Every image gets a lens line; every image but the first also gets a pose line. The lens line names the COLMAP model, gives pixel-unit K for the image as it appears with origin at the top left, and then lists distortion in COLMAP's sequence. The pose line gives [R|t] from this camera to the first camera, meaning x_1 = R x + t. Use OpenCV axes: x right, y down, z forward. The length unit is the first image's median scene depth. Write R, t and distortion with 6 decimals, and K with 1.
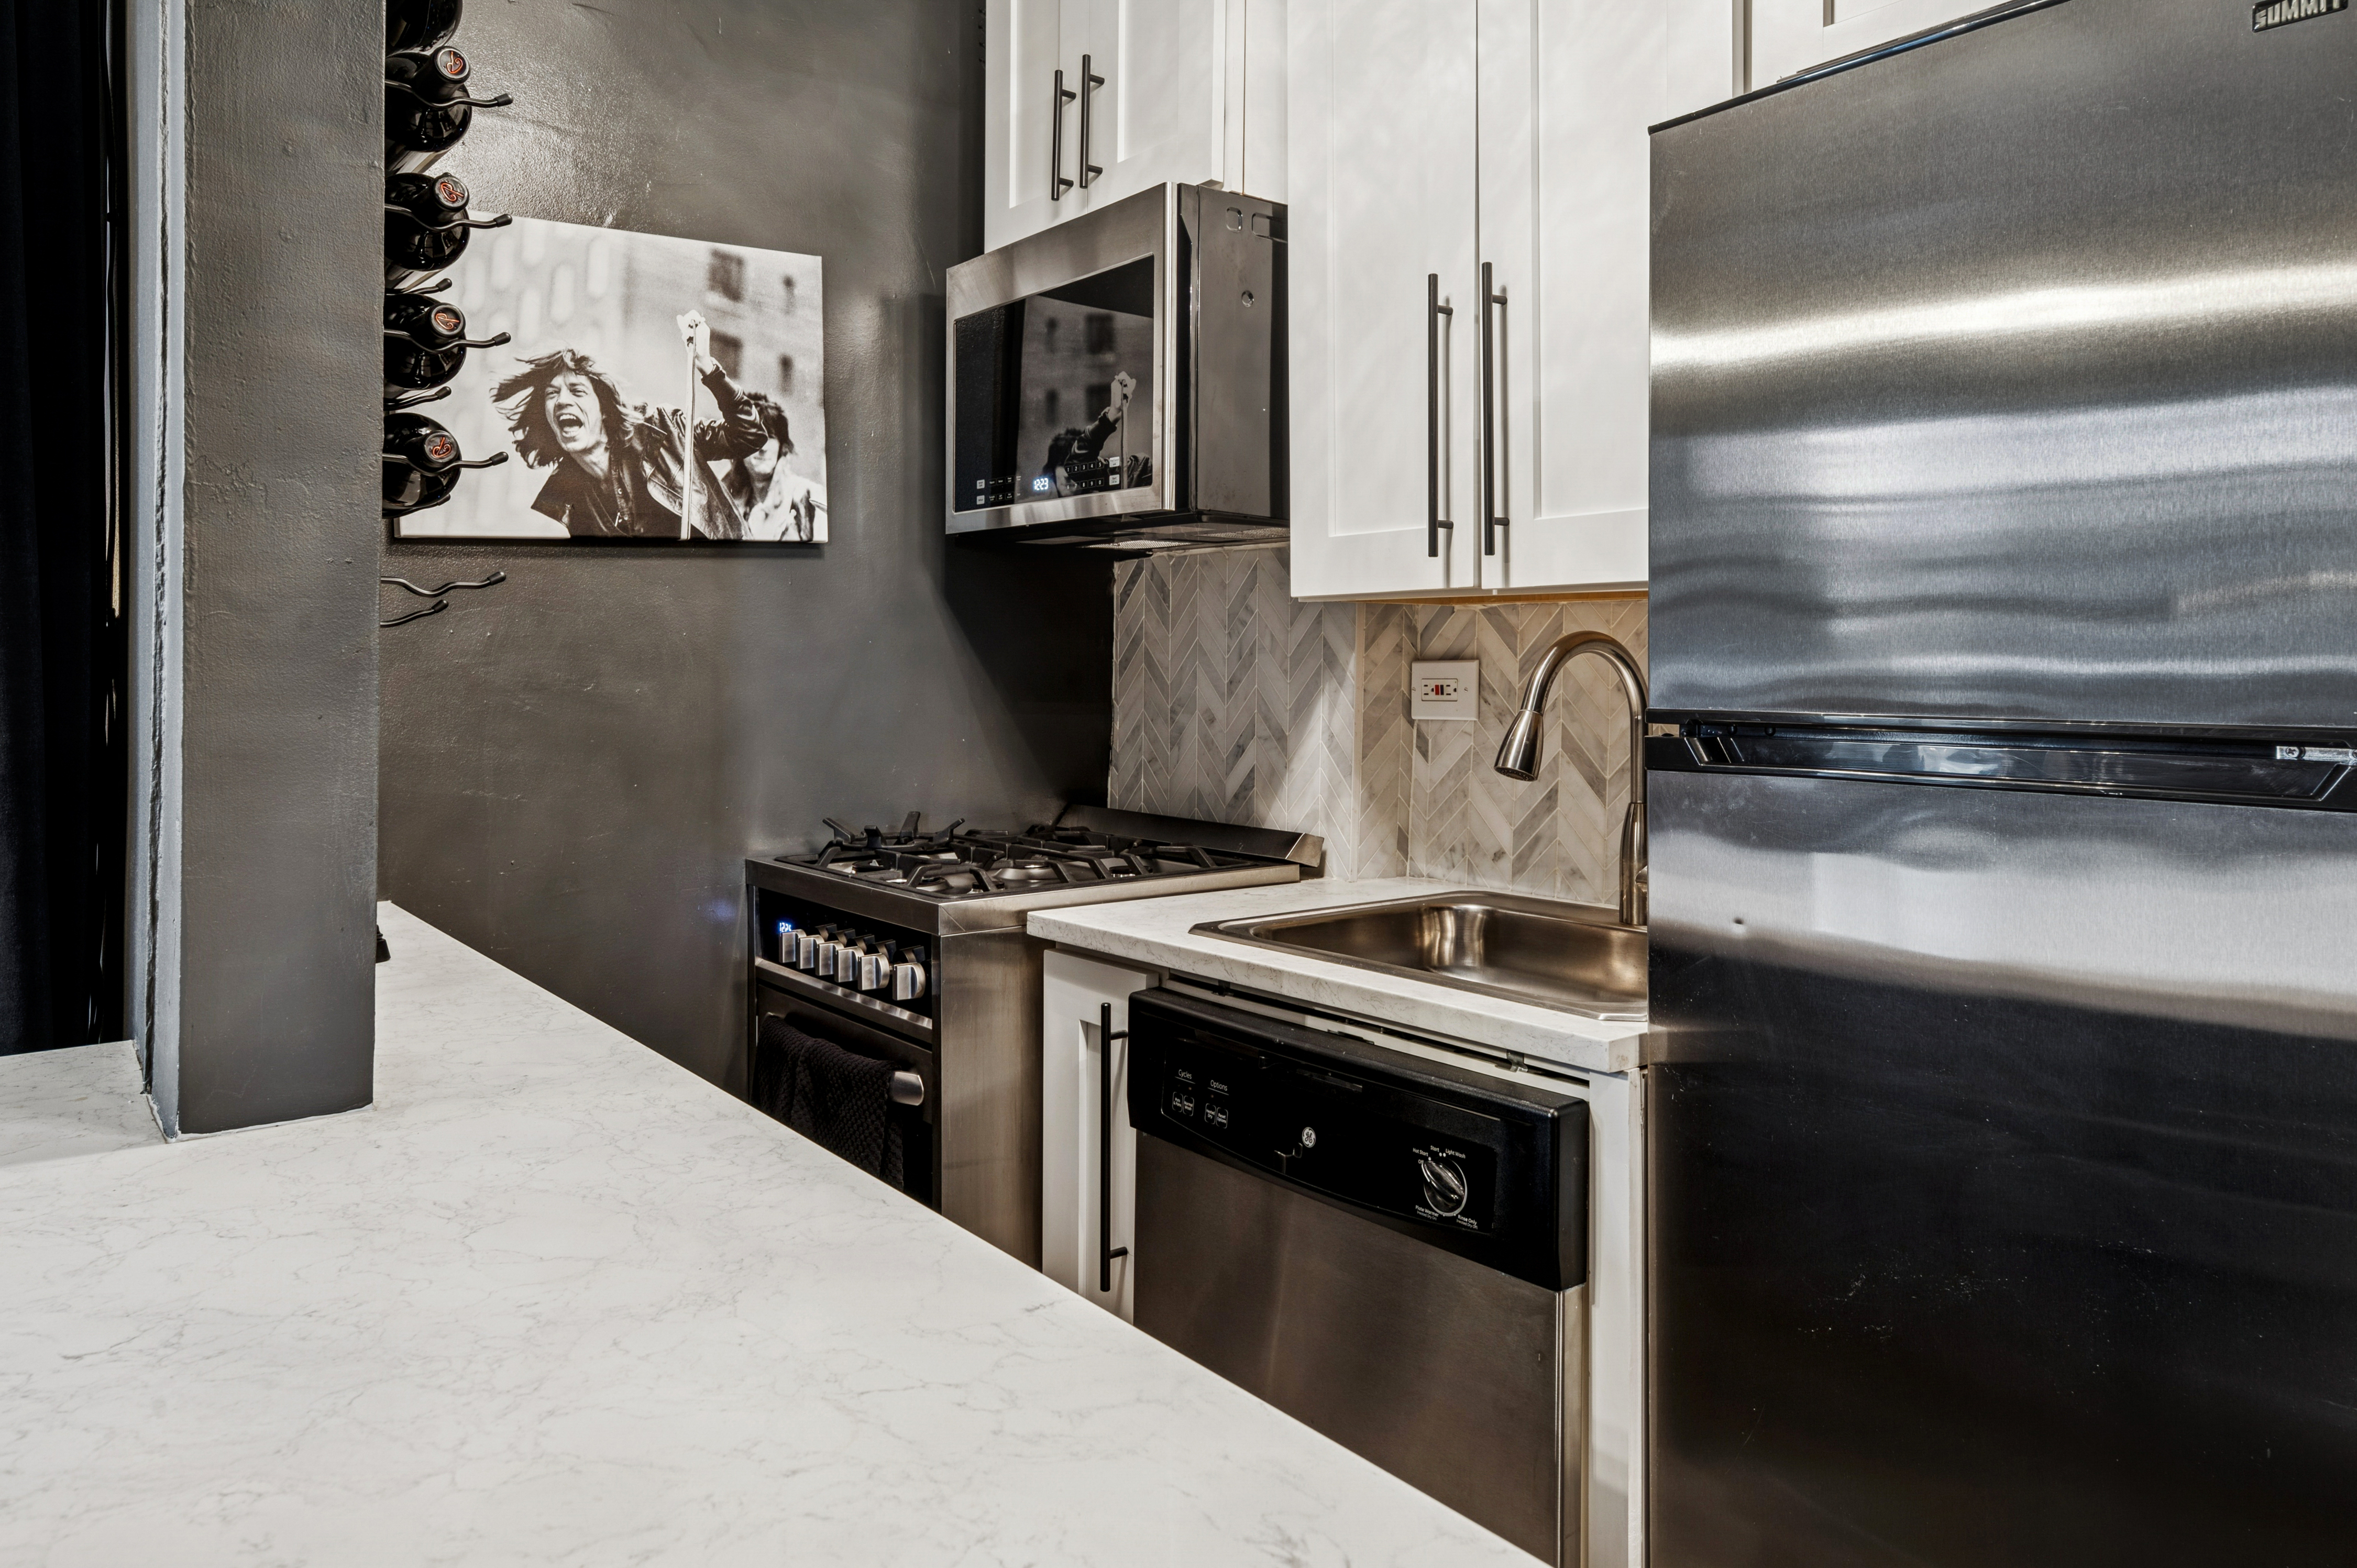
lens RADIAL K [[1573.7, 0, 1184.3], [0, 1573.7, 652.8], [0, 0, 1]] dist [0.025293, -0.000426]
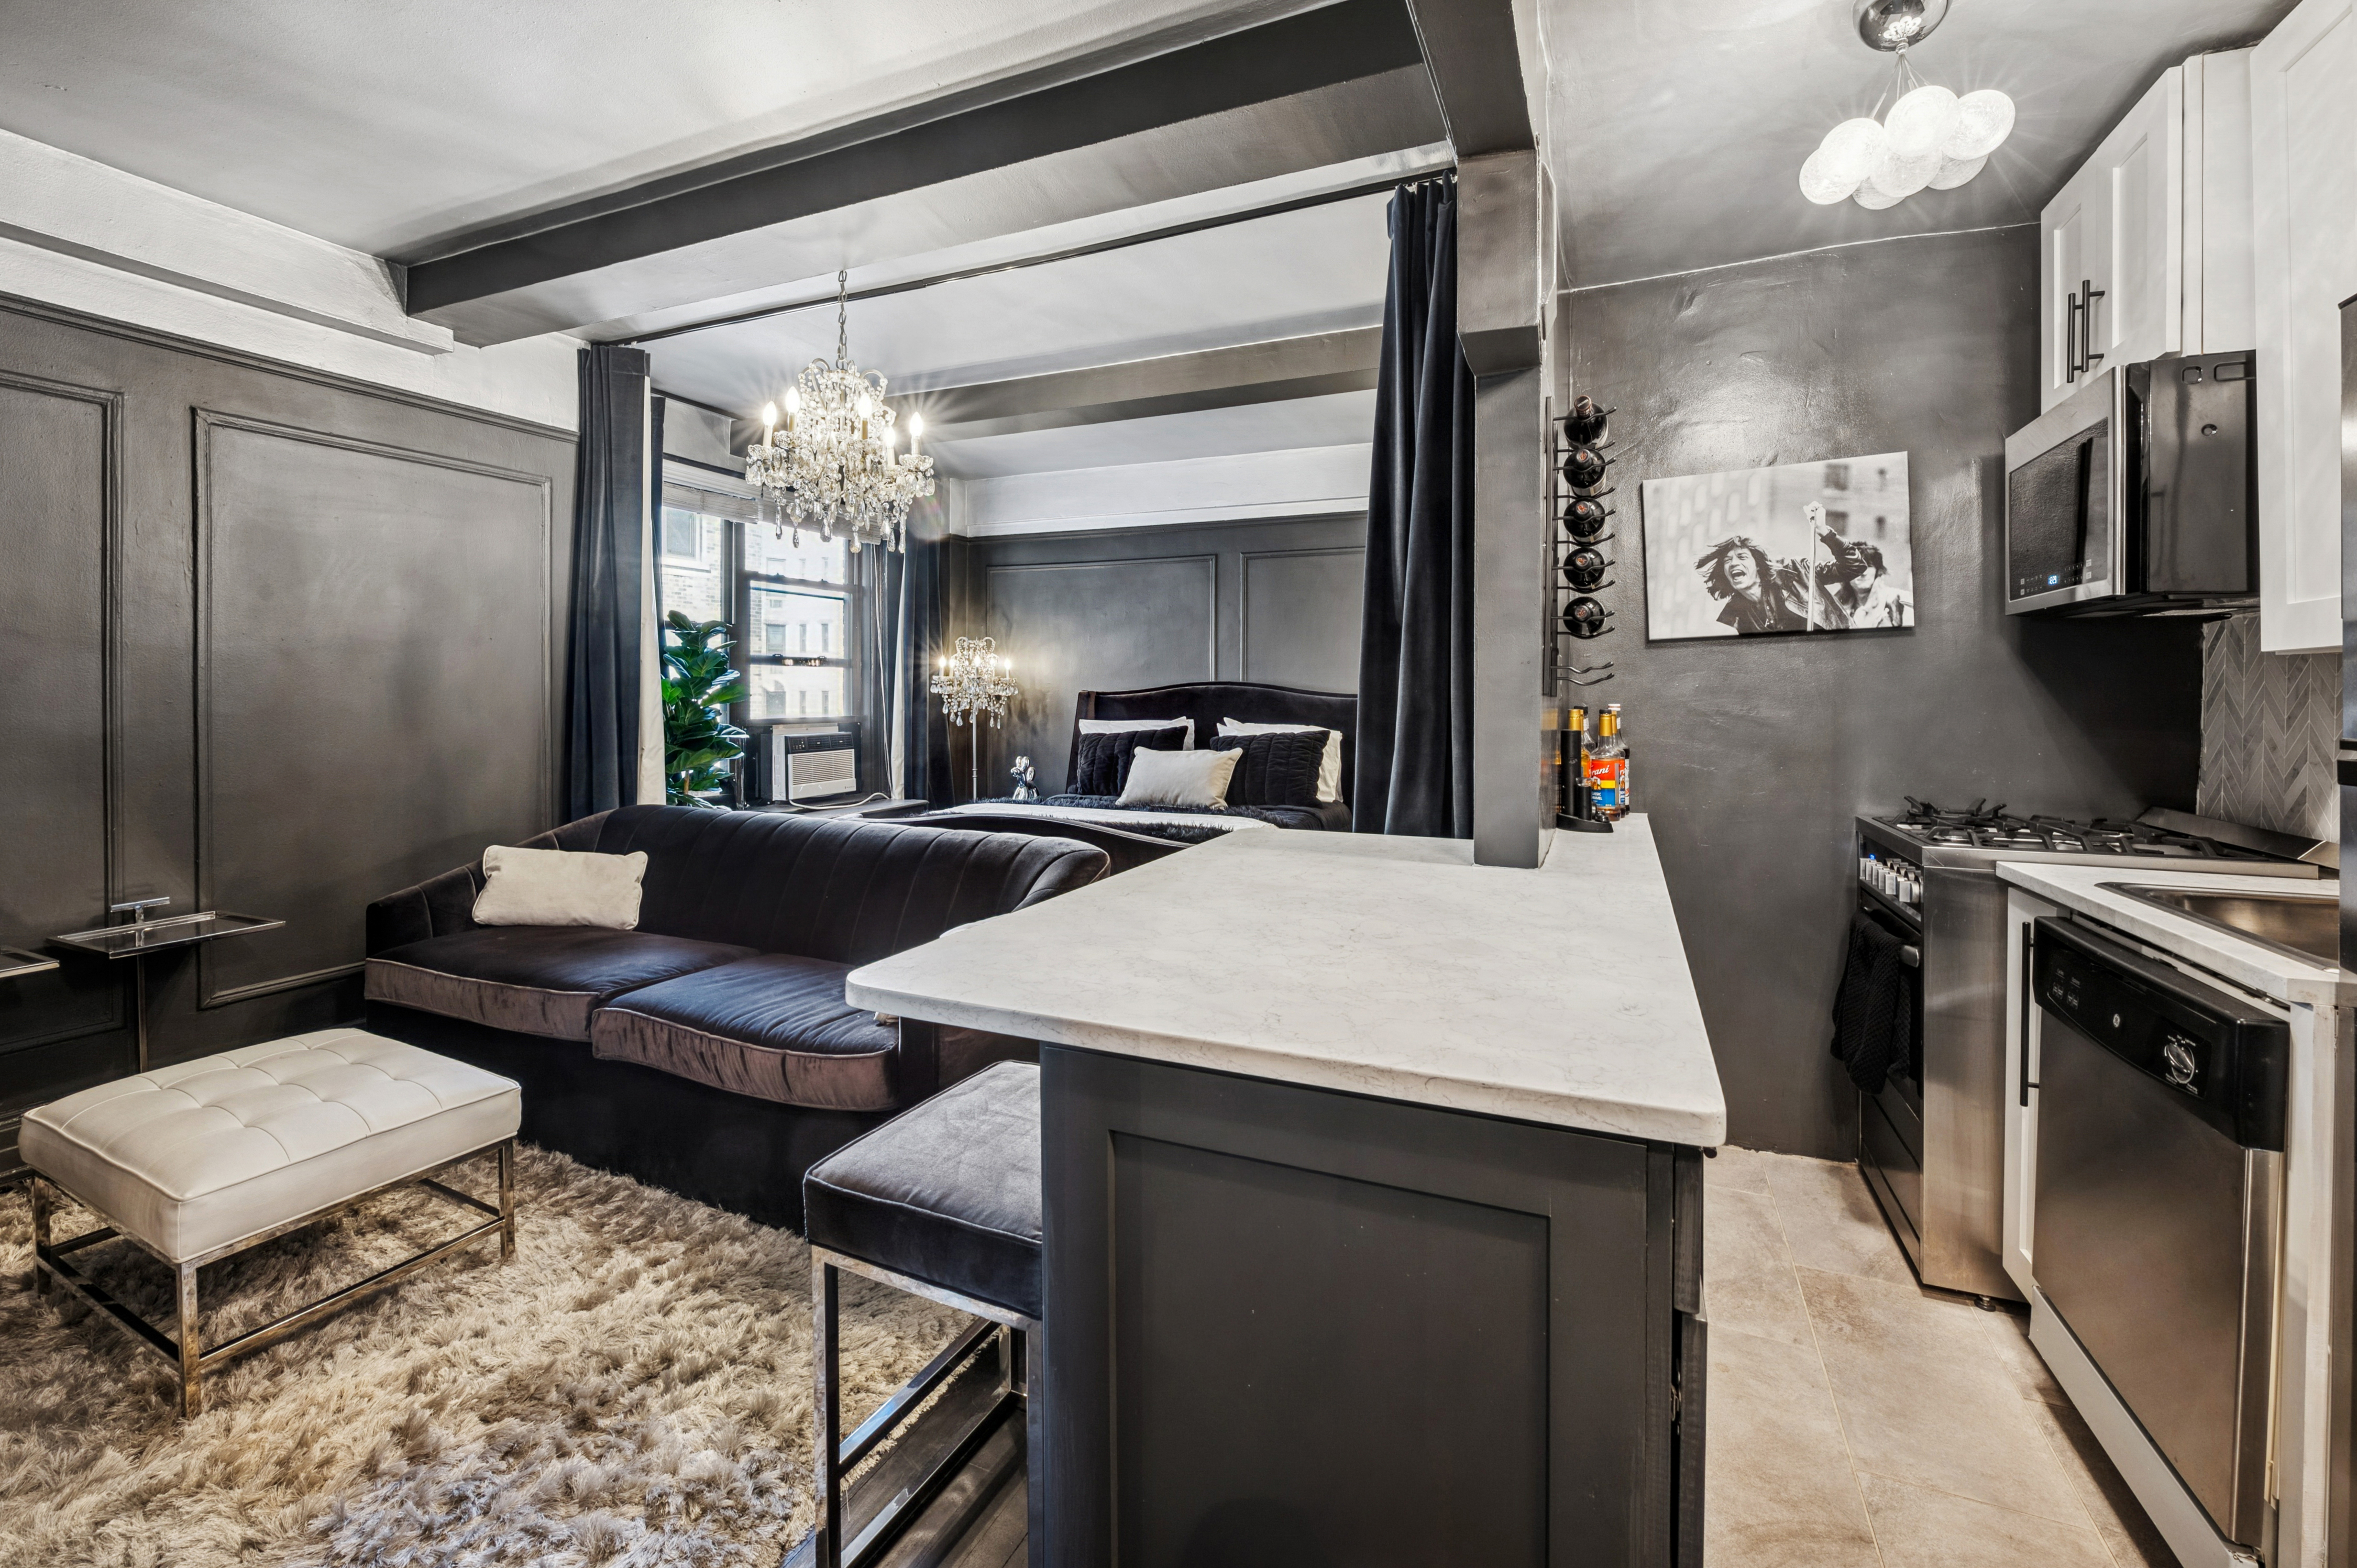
lens RADIAL K [[985.5, 0, 1160.7], [0, 985.5, 700.1], [0, 0, 1]] dist [-0.013331, 0.001570]
pose [[0.455344, 0.003183, -0.890310, 0.330116], [0.004457, 0.999973, 0.005855, -0.003832], [0.890304, -0.006635, 0.455318, -0.151082]]
